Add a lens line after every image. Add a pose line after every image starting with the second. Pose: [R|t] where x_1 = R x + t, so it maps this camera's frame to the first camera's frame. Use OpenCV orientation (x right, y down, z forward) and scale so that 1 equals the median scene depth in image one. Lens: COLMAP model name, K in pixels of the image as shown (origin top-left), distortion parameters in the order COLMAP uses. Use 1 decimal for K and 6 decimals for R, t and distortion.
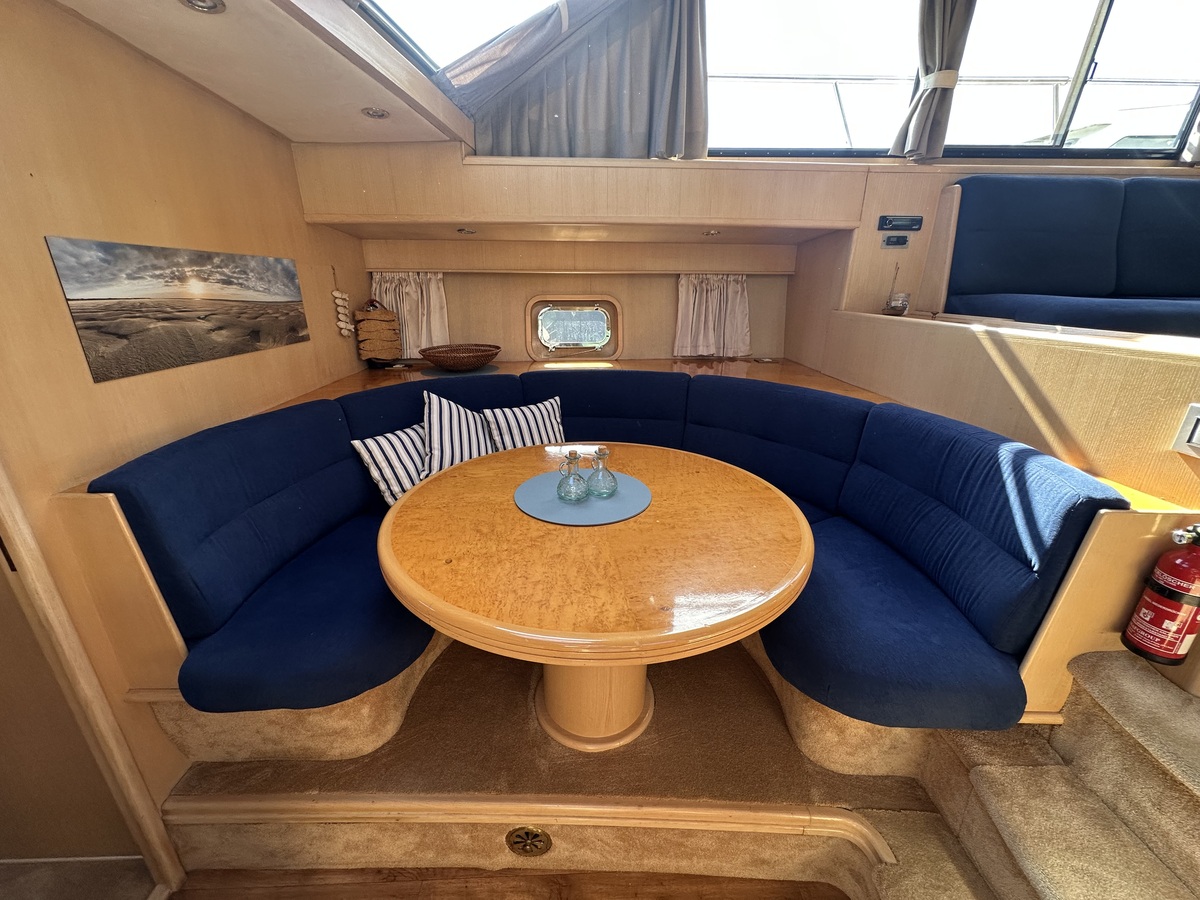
lens RADIAL K [[479.2, 0, 600.0], [0, 479.2, 450.0], [0, 0, 1]] dist [-0.004226, 0.000822]
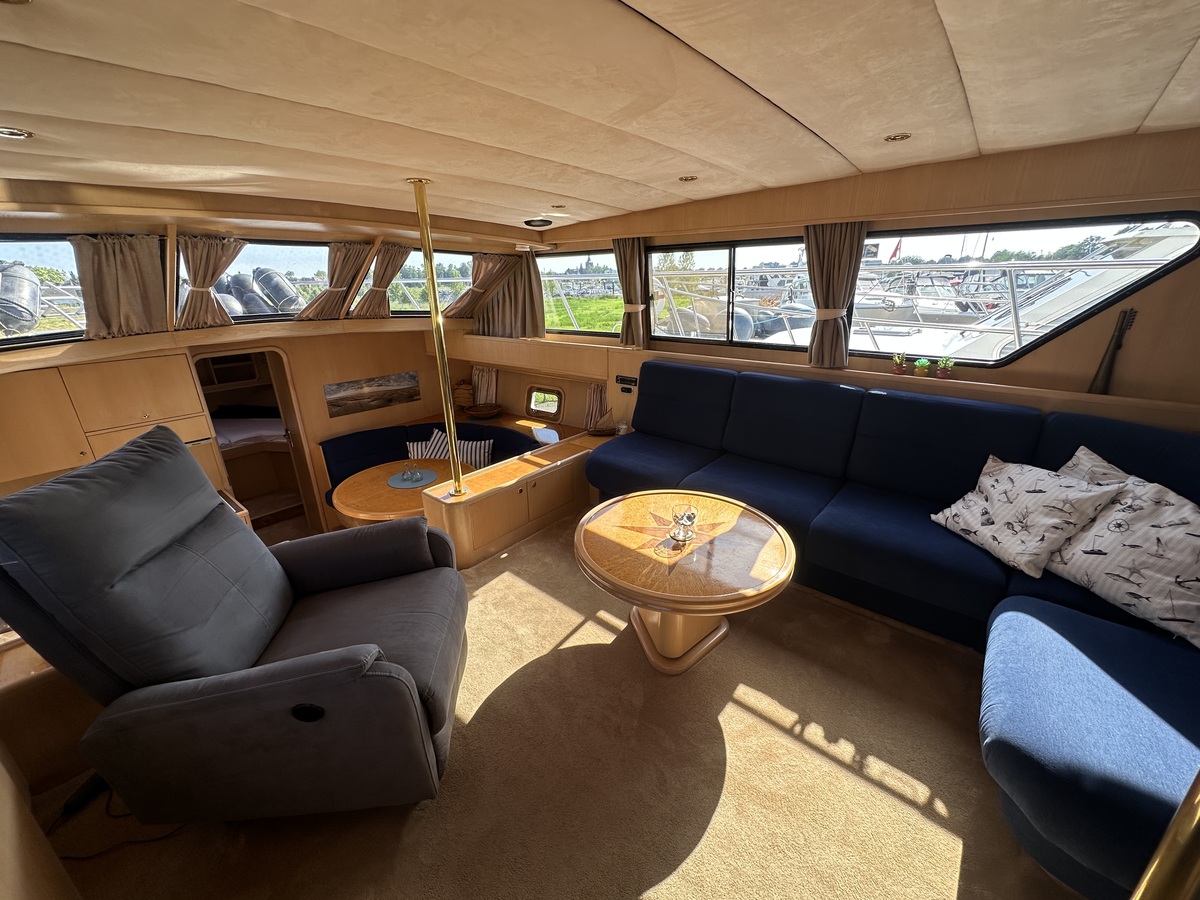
lens RADIAL K [[479.2, 0, 600.0], [0, 479.2, 450.0], [0, 0, 1]] dist [-0.004226, 0.000822]
pose [[0.738535, 0.218835, -0.637713, 2.417345], [-0.210719, 0.973395, 0.089993, -0.534032], [0.640440, 0.067915, 0.764999, -0.456928]]
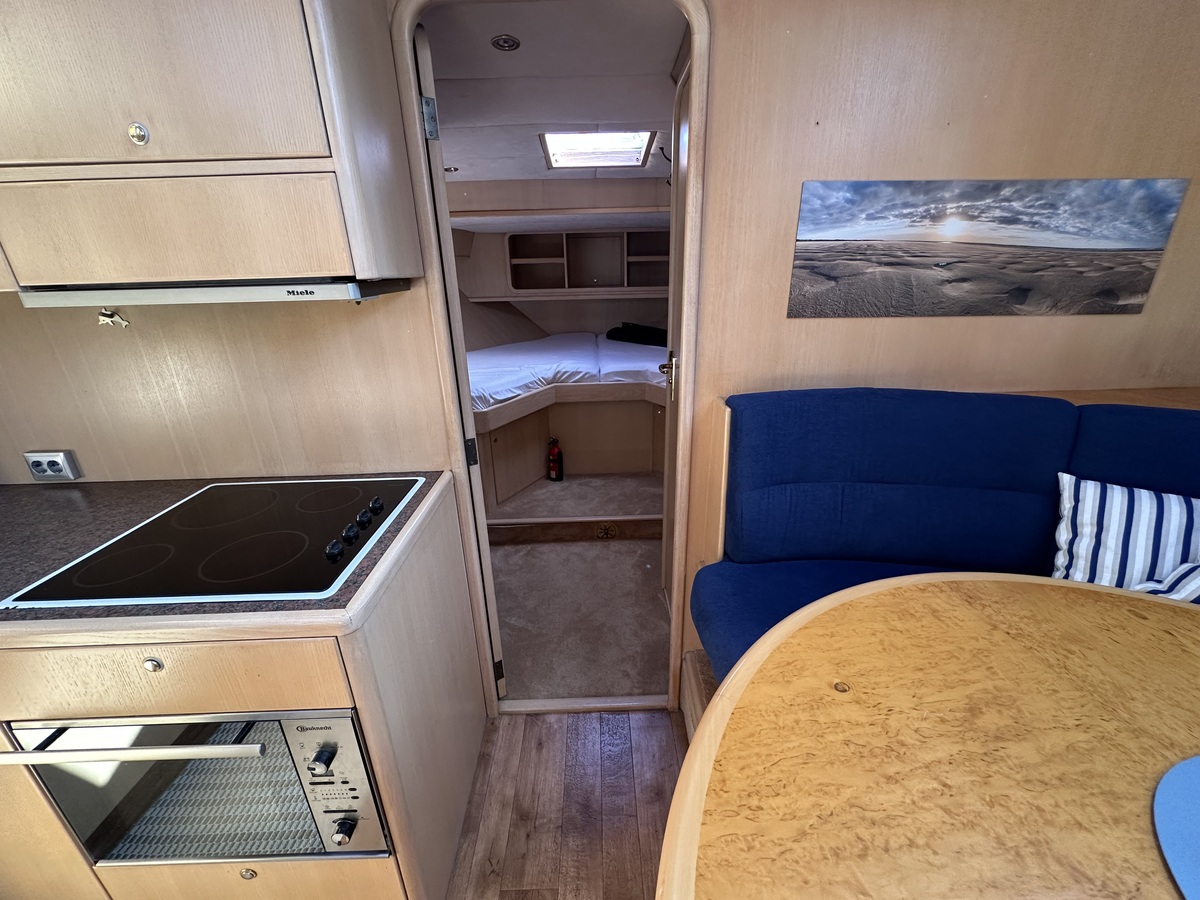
lens RADIAL K [[479.2, 0, 600.0], [0, 479.2, 450.0], [0, 0, 1]] dist [-0.004226, 0.000822]
pose [[-0.020746, 0.349715, -0.936626, 0.080492], [-0.312722, 0.887550, 0.338318, -0.079410], [0.949618, 0.299922, 0.090950, 0.423090]]
